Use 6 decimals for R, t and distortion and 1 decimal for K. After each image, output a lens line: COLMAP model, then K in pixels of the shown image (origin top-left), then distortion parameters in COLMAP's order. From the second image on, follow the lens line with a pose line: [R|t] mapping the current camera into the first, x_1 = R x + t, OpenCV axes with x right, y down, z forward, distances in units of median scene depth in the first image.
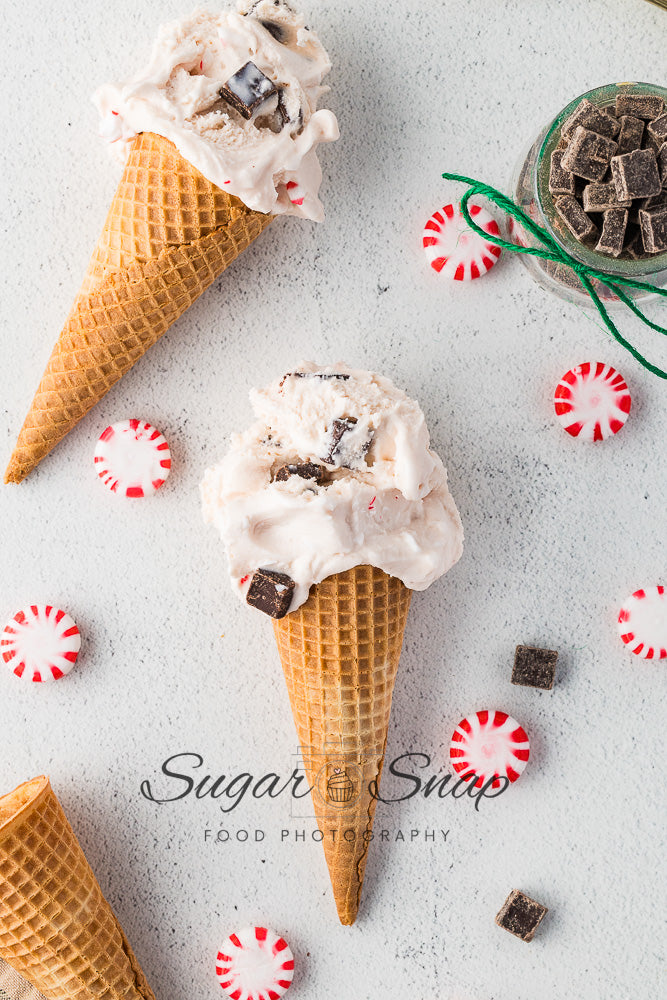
lens RADIAL K [[2941.6, 0, 333.5], [0, 2941.6, 500.0], [0, 0, 1]] dist [0.009167, 2.590240]
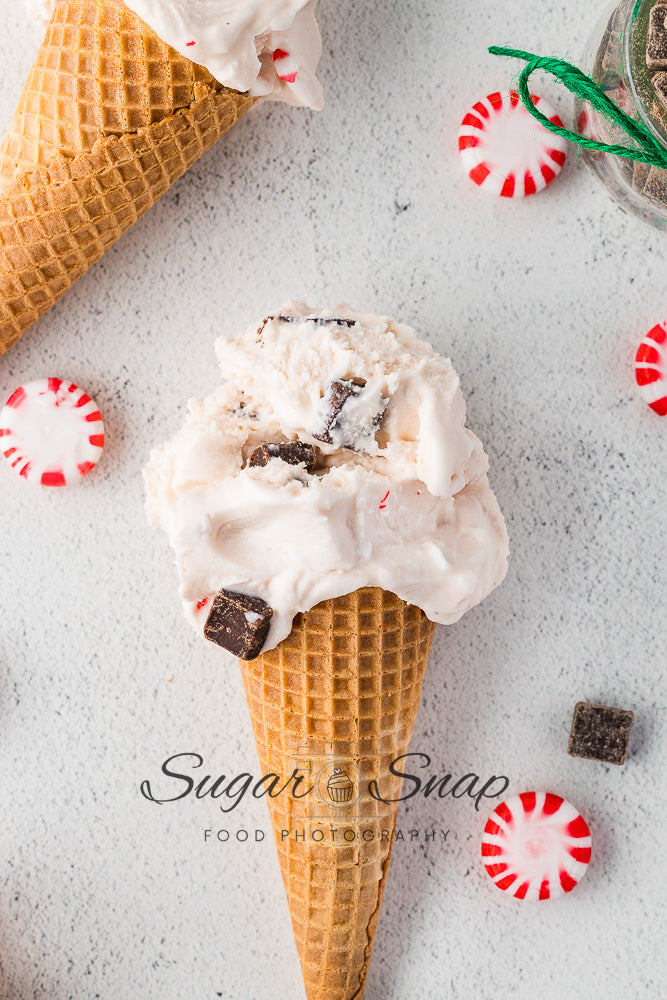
lens RADIAL K [[2941.6, 0, 333.5], [0, 2941.6, 500.0], [0, 0, 1]] dist [0.009167, 2.590240]
pose [[0.999688, 0.022056, 0.011763, -0.007072], [-0.022007, 0.999749, -0.004283, 0.004110], [-0.011854, 0.004023, 0.999922, 0.276201]]
